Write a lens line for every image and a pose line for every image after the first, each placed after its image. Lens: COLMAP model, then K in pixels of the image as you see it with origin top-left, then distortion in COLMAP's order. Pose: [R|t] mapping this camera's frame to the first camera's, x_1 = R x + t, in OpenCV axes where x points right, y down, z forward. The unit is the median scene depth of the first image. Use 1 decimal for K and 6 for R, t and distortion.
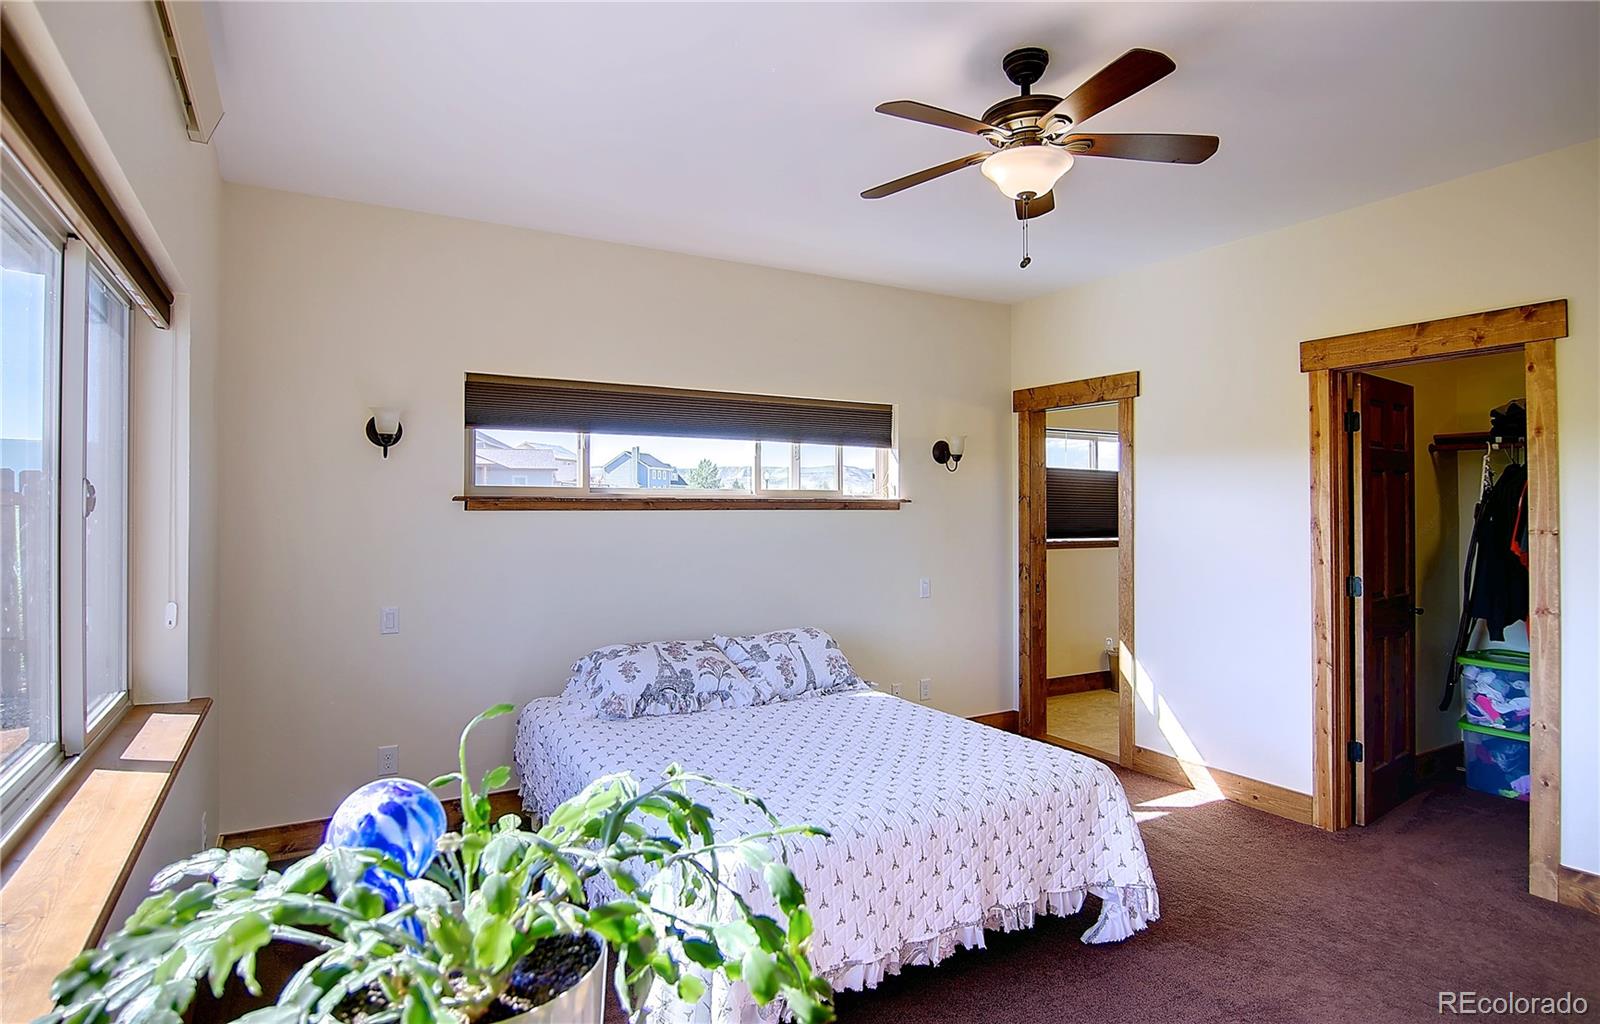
lens RADIAL K [[854.4, 0, 797.3], [0, 854.4, 501.3], [0, 0, 1]] dist [-0.021051, -0.002793]
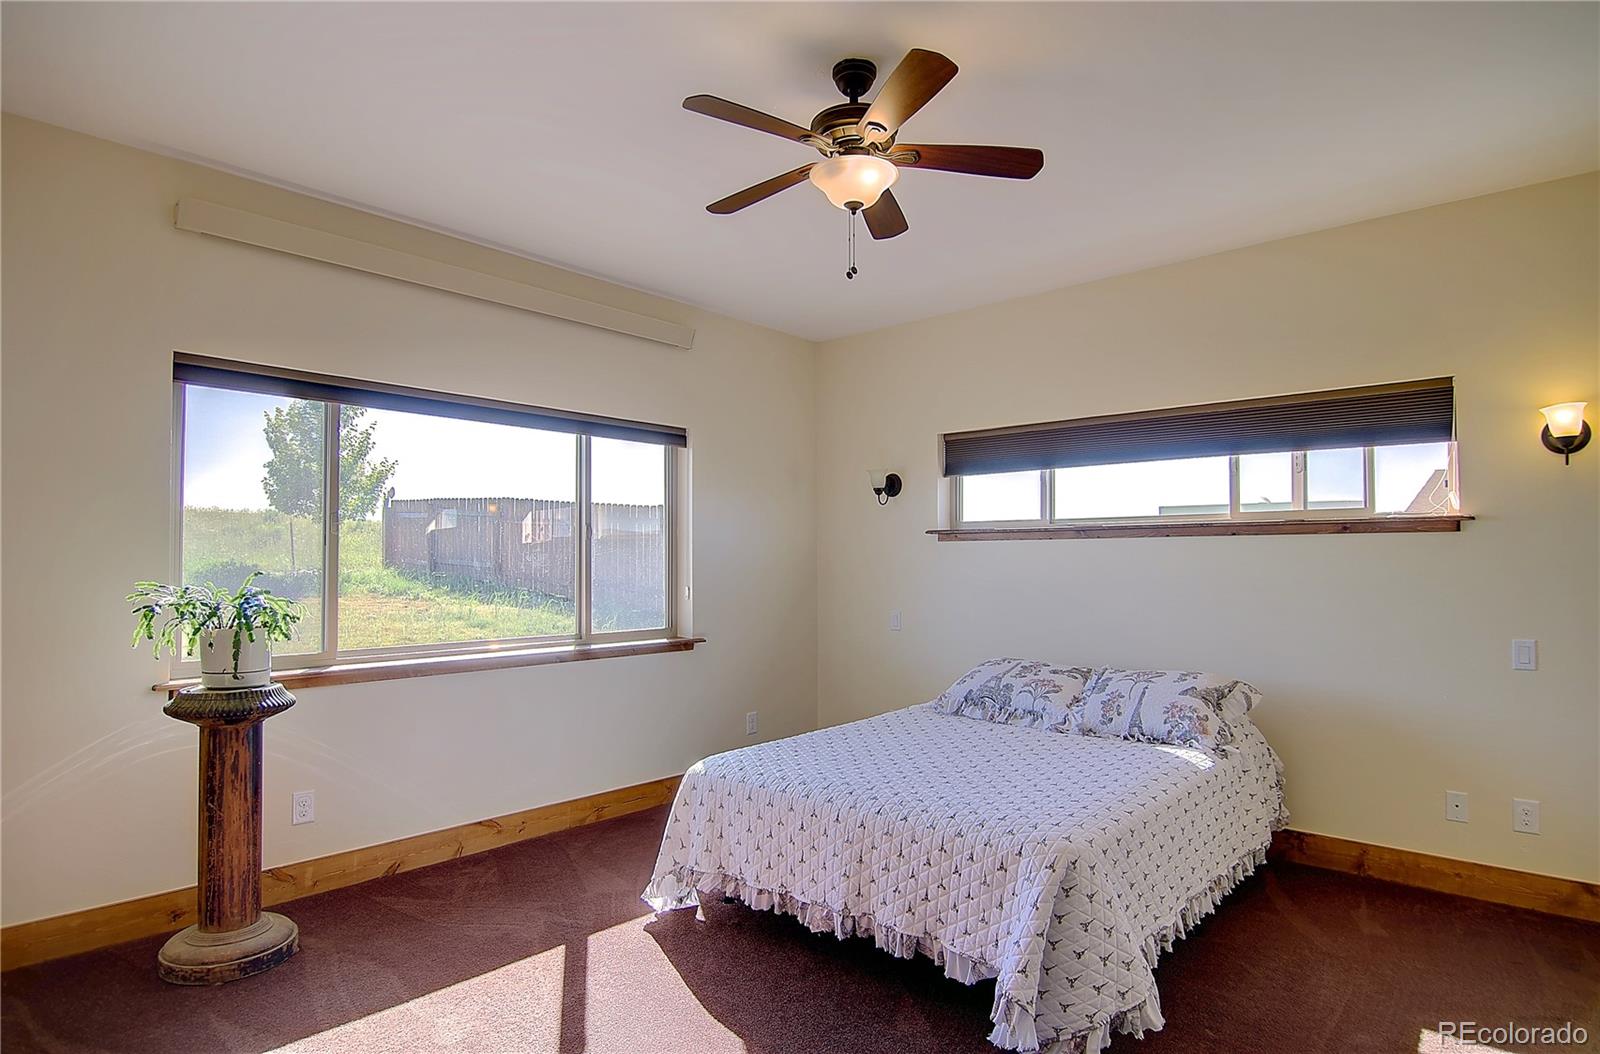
lens RADIAL K [[856.0, 0, 798.1], [0, 856.0, 537.2], [0, 0, 1]] dist [-0.016744, -0.000251]
pose [[0.312395, -0.025103, -0.949621, 0.755730], [0.006923, 0.999684, -0.024149, 0.034326], [0.949927, 0.000970, 0.312470, 0.386292]]
